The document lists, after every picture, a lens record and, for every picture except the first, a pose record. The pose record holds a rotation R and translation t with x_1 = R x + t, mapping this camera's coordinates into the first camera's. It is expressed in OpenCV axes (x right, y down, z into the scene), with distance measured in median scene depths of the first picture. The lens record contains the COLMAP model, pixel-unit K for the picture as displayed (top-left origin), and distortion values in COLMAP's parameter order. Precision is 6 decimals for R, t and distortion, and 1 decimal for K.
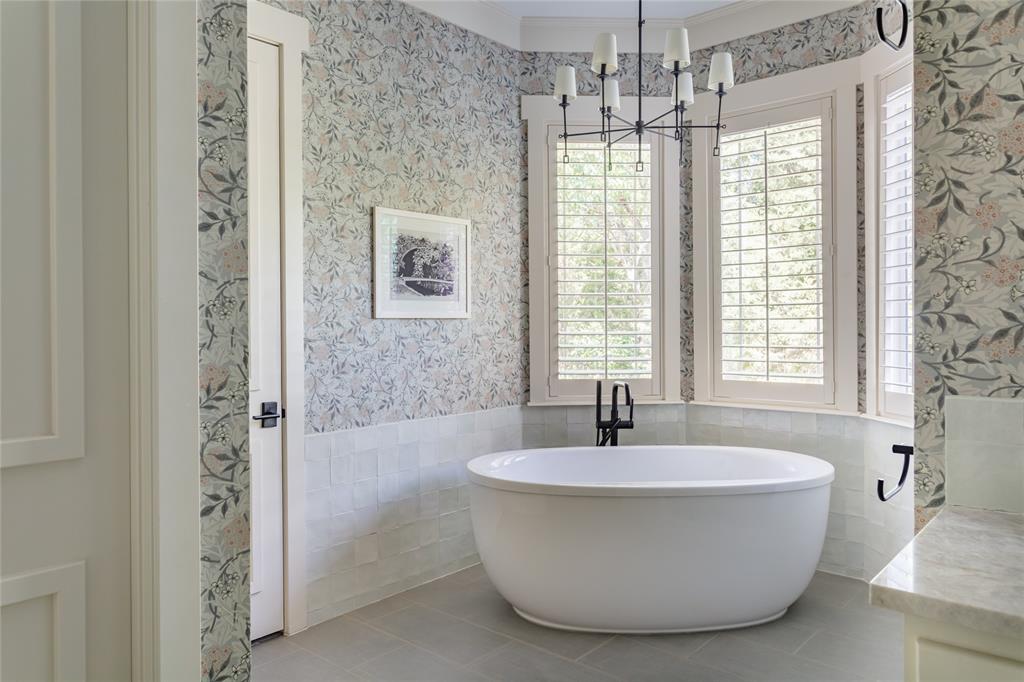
lens RADIAL K [[731.1, 0, 526.6], [0, 731.1, 322.3], [0, 0, 1]] dist [0.001667, 0.006399]
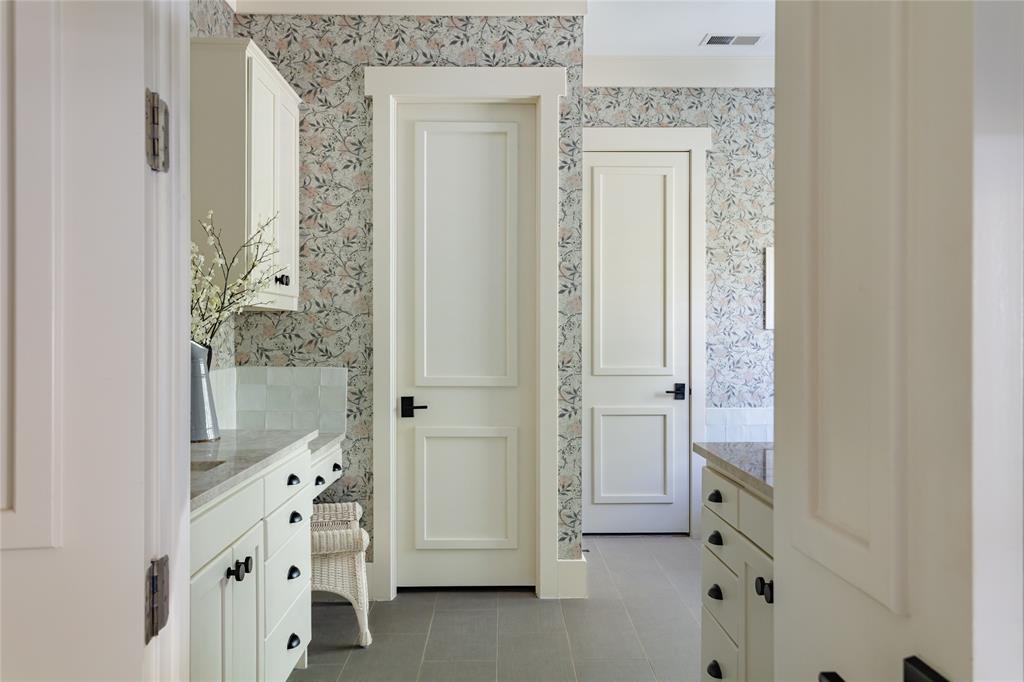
lens RADIAL K [[852.3, 0, 511.9], [0, 852.3, 338.7], [0, 0, 1]] dist [-0.005878, -0.002773]
pose [[0.660468, 0.014796, -0.750708, 0.729392], [-0.004291, 0.999864, 0.015931, -0.012232], [0.750842, -0.007300, 0.660442, -0.439907]]
